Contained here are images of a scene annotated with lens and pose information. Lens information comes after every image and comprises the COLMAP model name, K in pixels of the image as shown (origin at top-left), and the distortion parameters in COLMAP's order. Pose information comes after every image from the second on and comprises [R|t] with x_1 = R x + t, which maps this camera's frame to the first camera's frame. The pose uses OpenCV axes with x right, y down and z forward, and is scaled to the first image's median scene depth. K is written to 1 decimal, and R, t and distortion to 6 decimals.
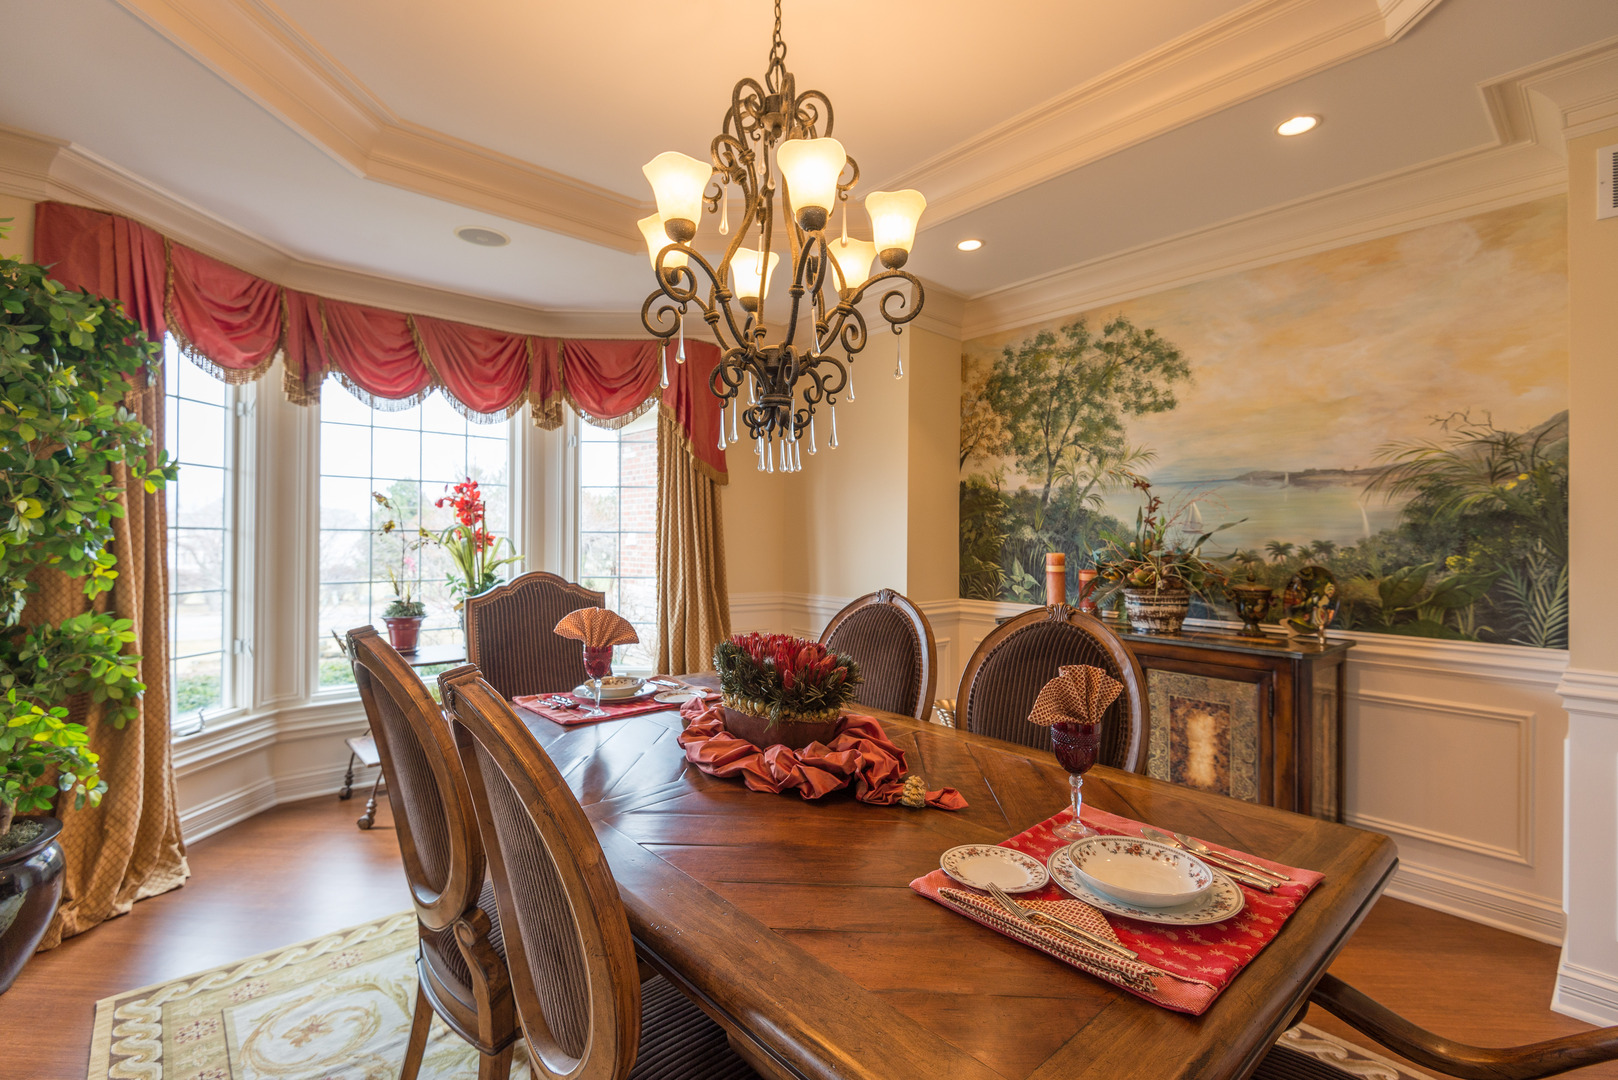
lens RADIAL K [[746.2, 0, 812.3], [0, 746.2, 536.8], [0, 0, 1]] dist [0.027856, -0.012145]
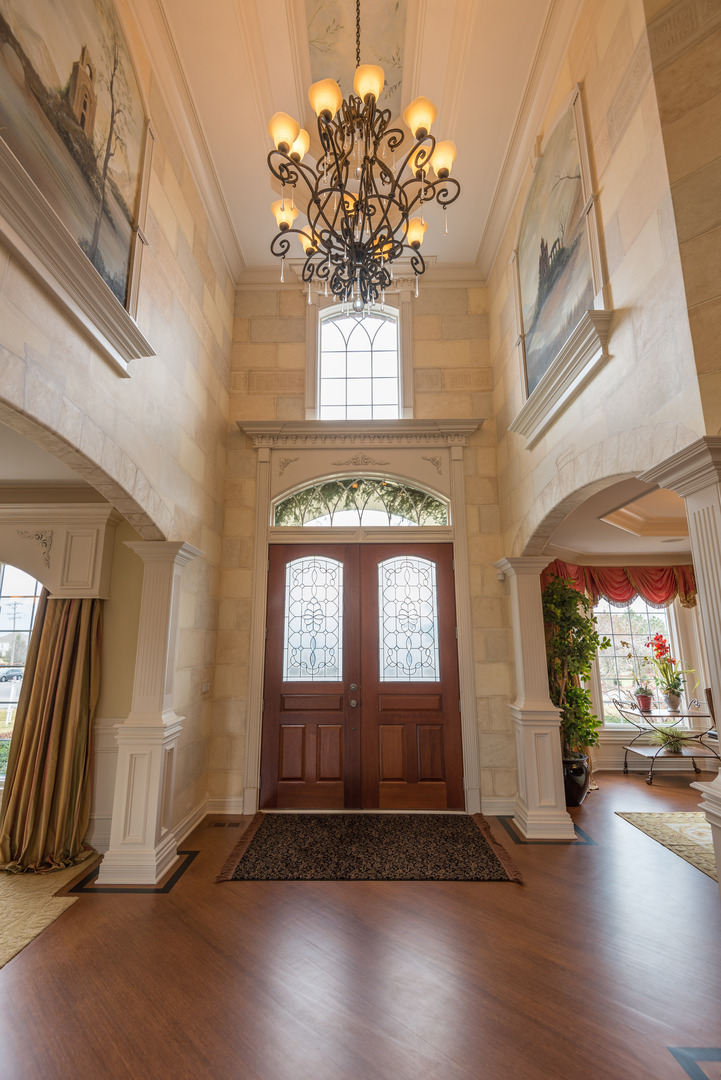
lens RADIAL K [[498.0, 0, 356.3], [0, 498.0, 541.2], [0, 0, 1]] dist [0.027856, -0.012145]
pose [[0.736863, -0.145405, -0.660220, -0.089833], [0.007641, 0.978325, -0.206935, -0.046899], [0.675999, 0.147439, 0.722002, -0.823066]]
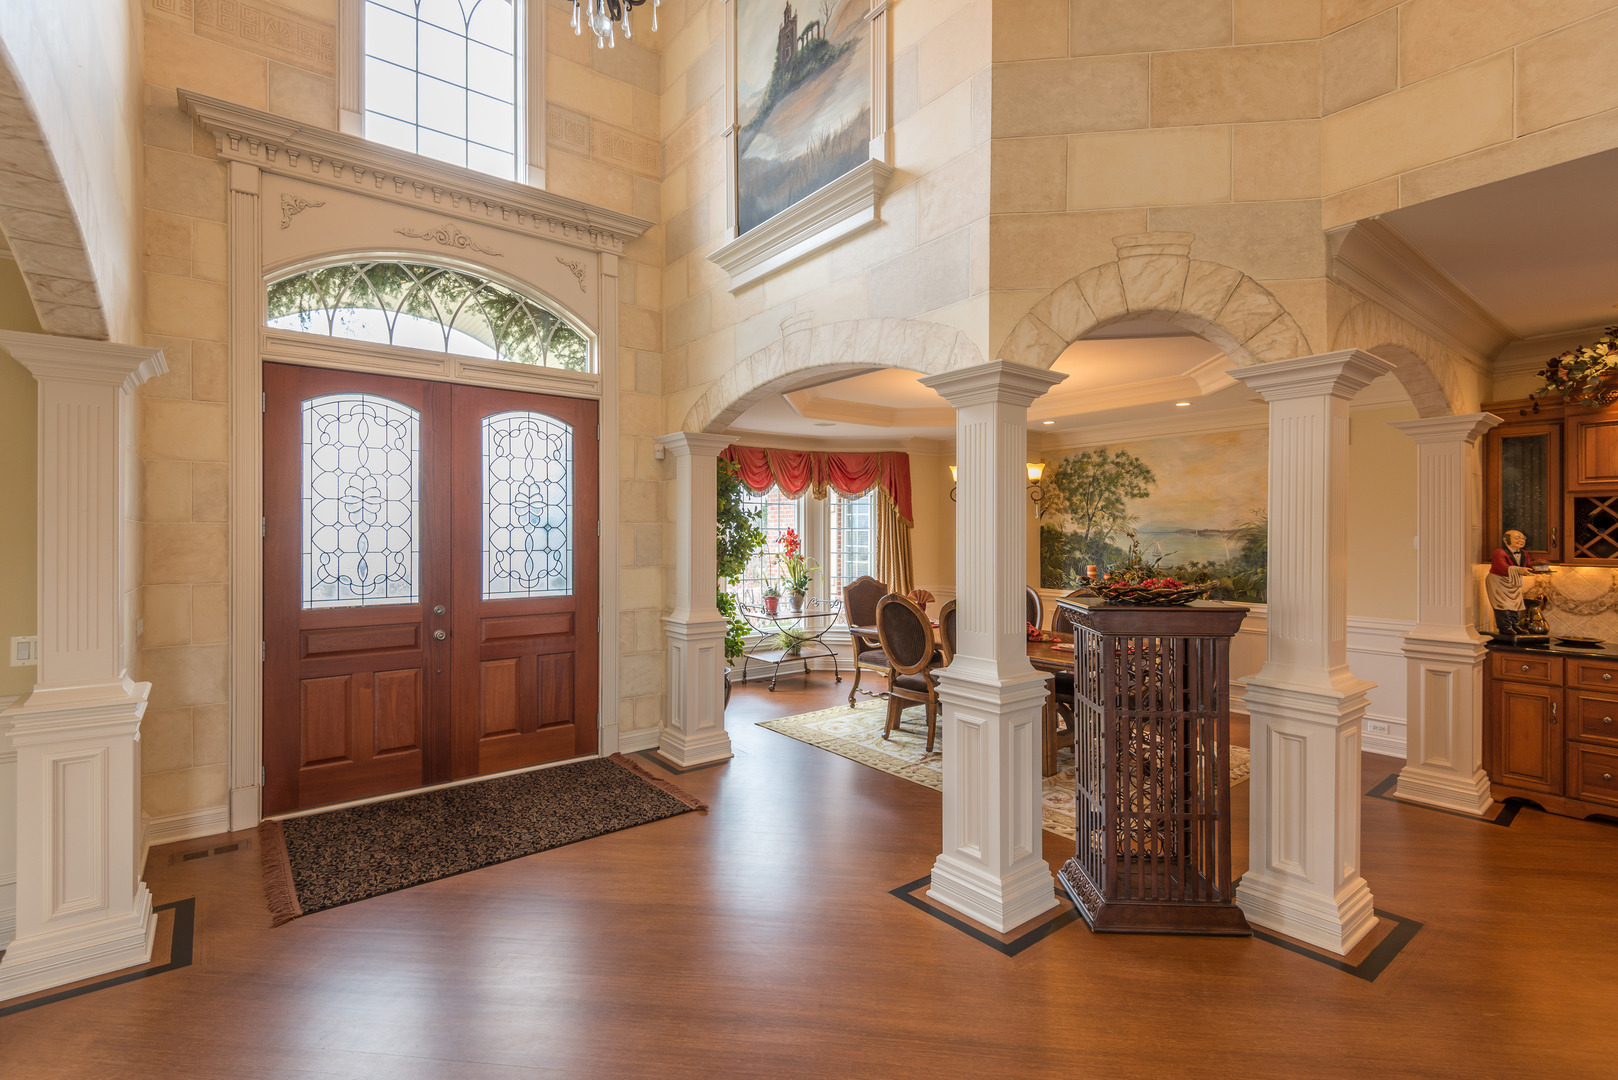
lens RADIAL K [[746.2, 0, 811.1], [0, 746.2, 536.7], [0, 0, 1]] dist [0.027856, -0.012145]
pose [[0.998324, -0.006038, -0.057559, -0.309745], [0.006326, 0.999968, 0.004823, -0.068501], [0.057528, -0.005179, 0.998330, -1.045696]]
